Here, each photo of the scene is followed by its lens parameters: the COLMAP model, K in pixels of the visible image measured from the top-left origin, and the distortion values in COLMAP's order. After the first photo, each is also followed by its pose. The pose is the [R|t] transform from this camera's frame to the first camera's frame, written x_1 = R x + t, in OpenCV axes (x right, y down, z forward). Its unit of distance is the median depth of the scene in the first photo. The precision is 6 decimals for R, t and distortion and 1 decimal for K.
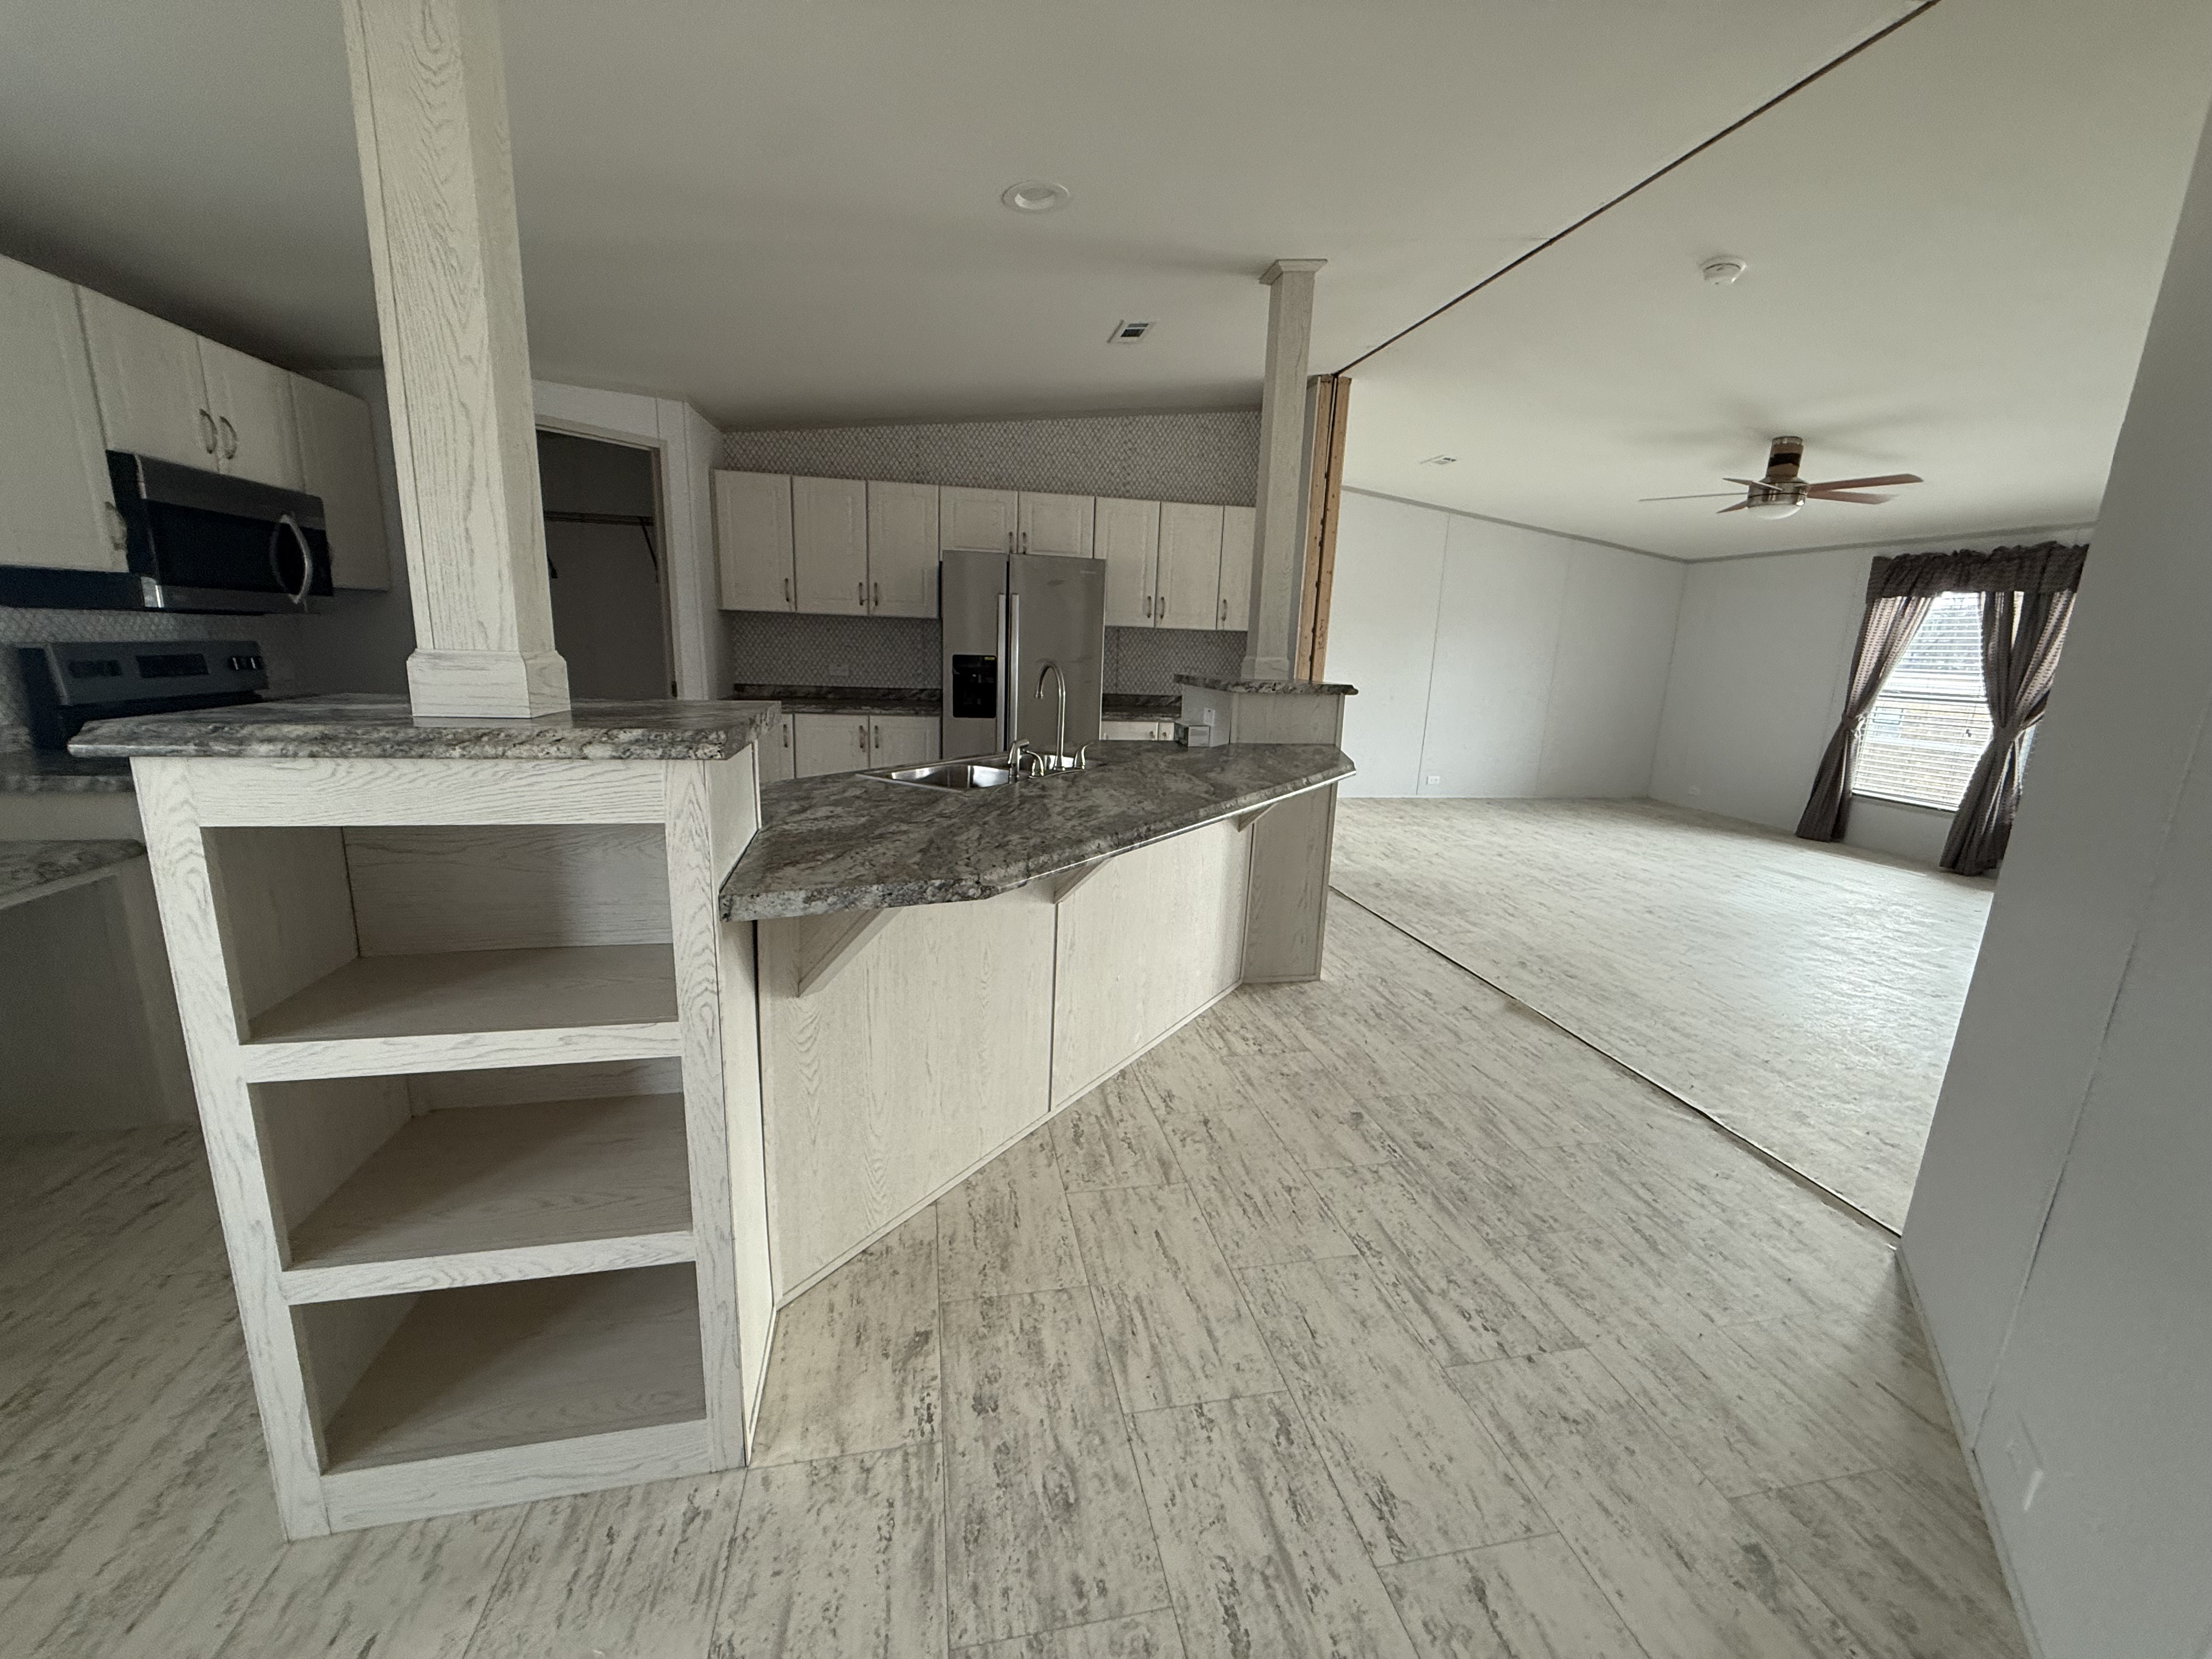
lens RADIAL K [[878.6, 0, 1105.3], [0, 878.6, 828.2], [0, 0, 1]] dist [-0.003314, -0.000486]
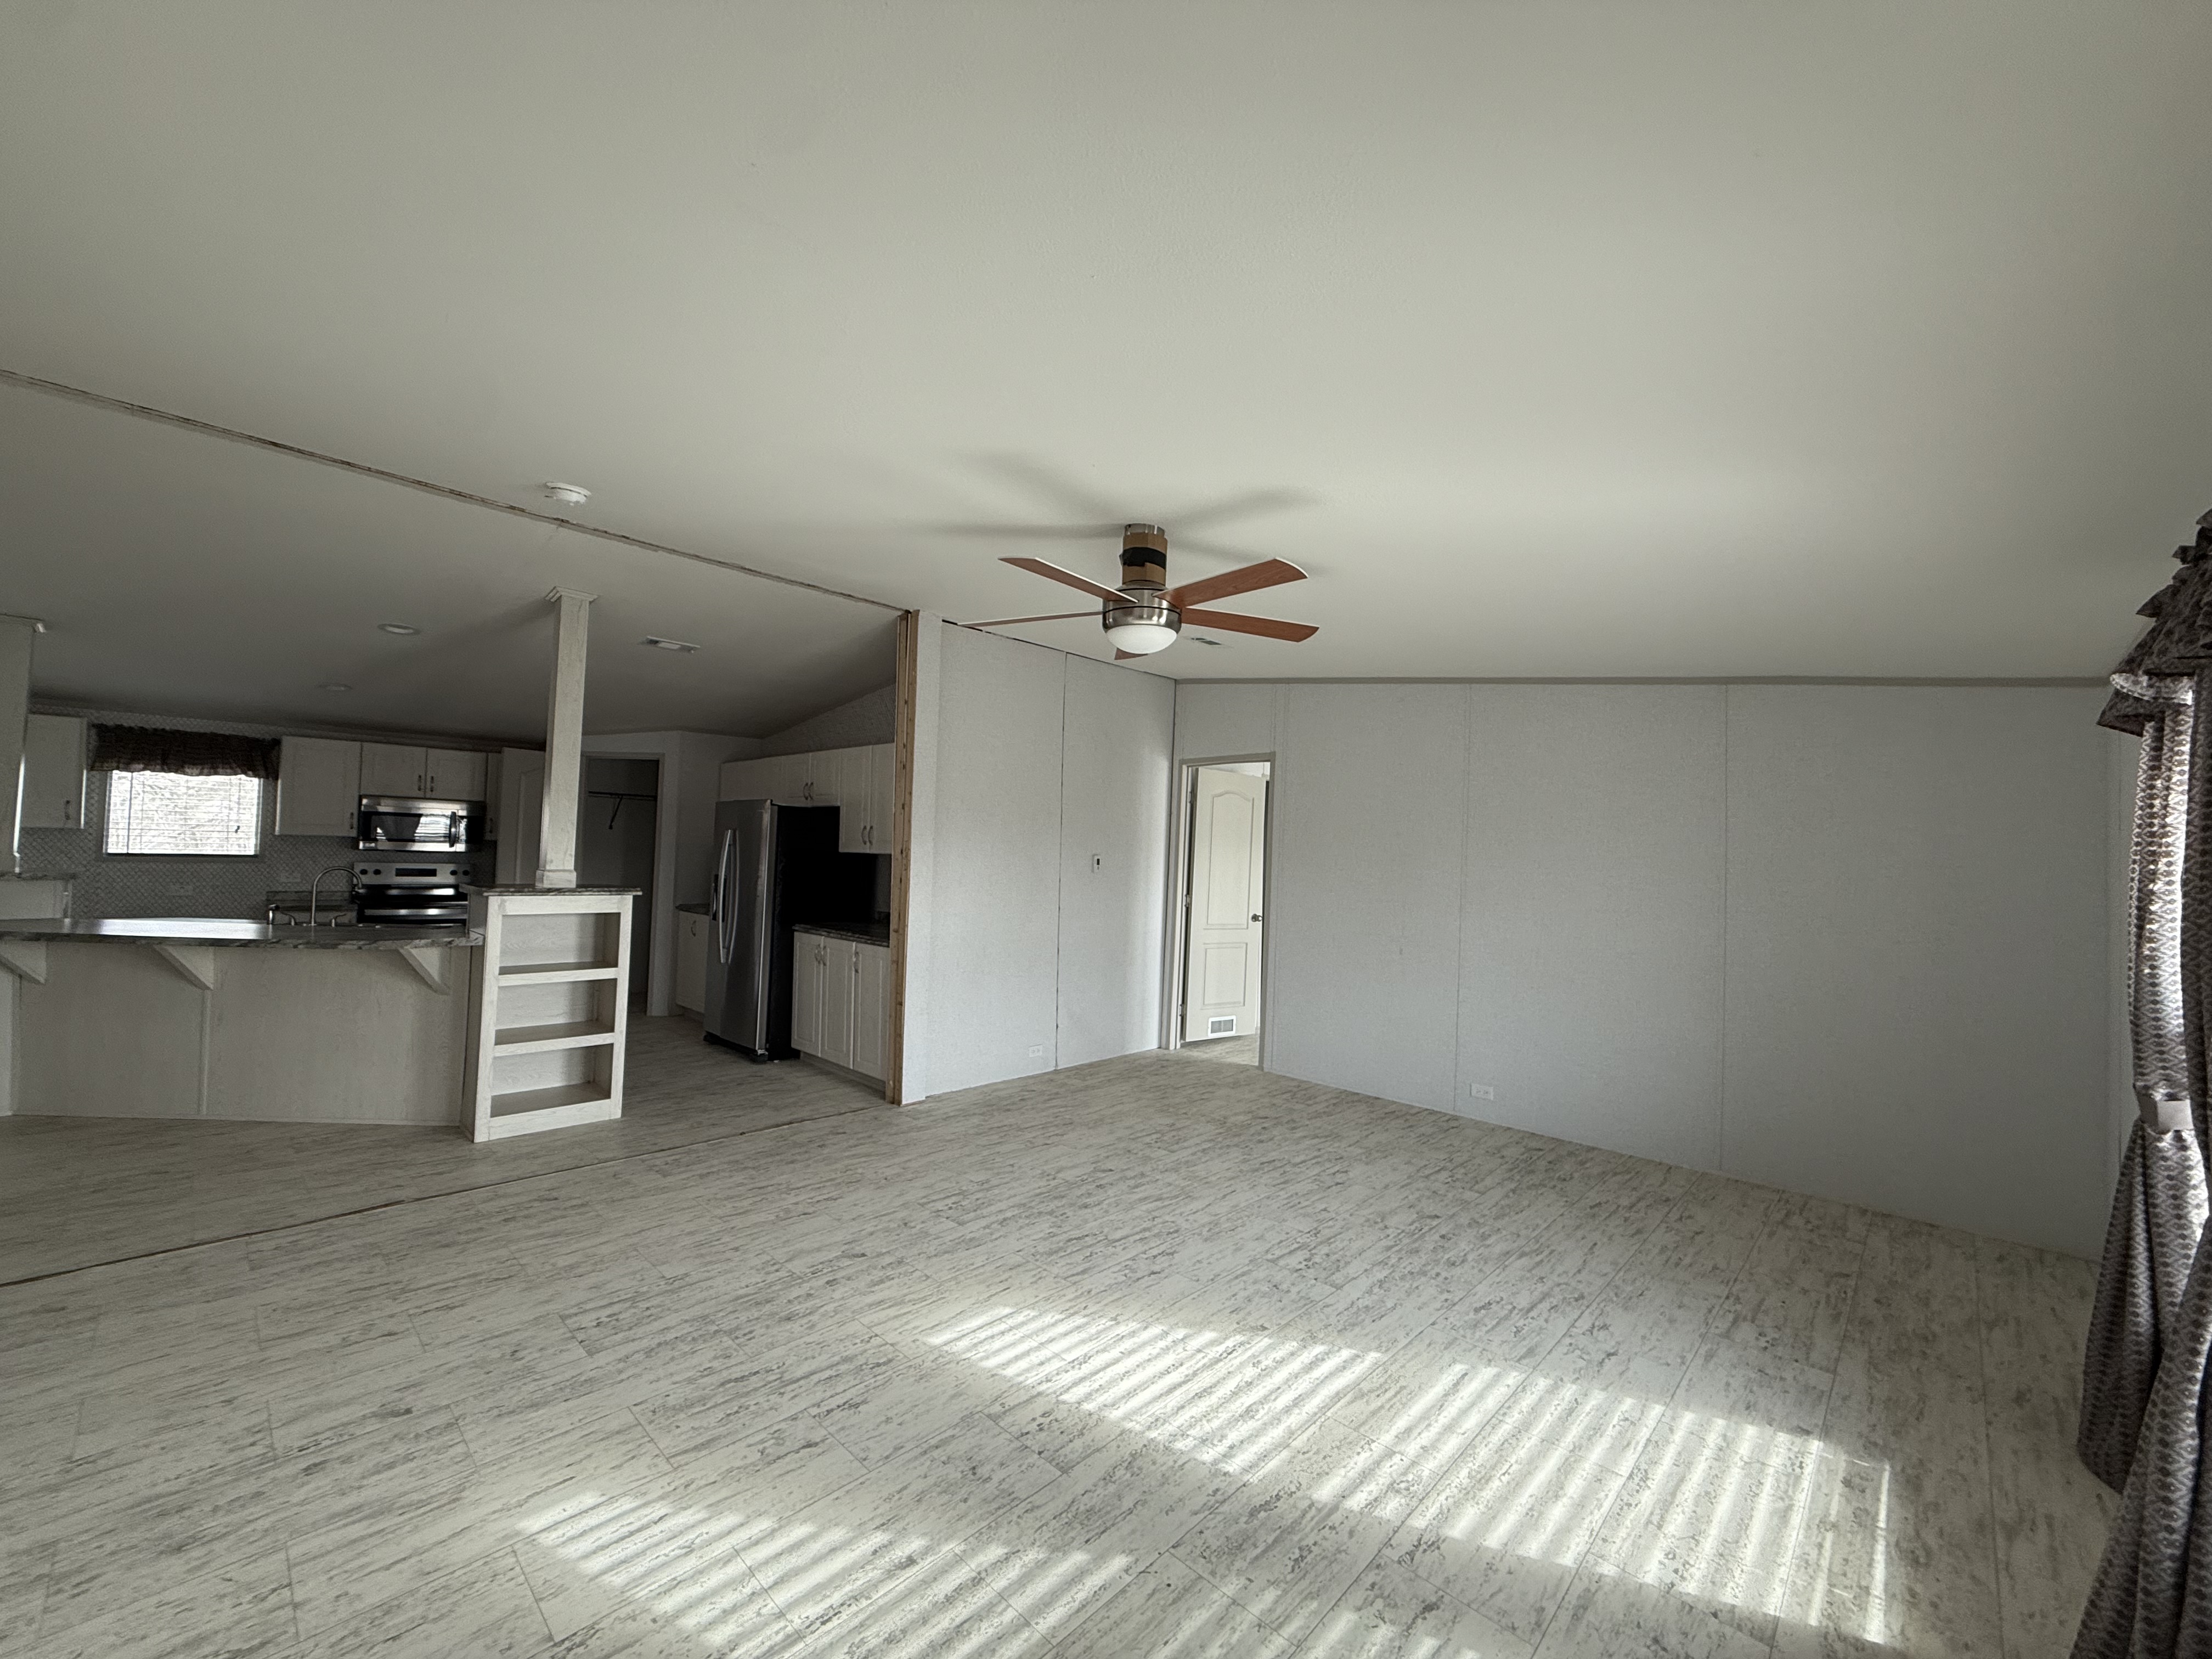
lens RADIAL K [[878.6, 0, 1097.5], [0, 878.6, 838.3], [0, 0, 1]] dist [-0.003314, -0.000486]
pose [[0.557303, -0.037356, -0.829468, 1.389803], [-0.172785, 0.971900, -0.159862, -0.146238], [0.812132, 0.232411, 0.535188, 0.784911]]
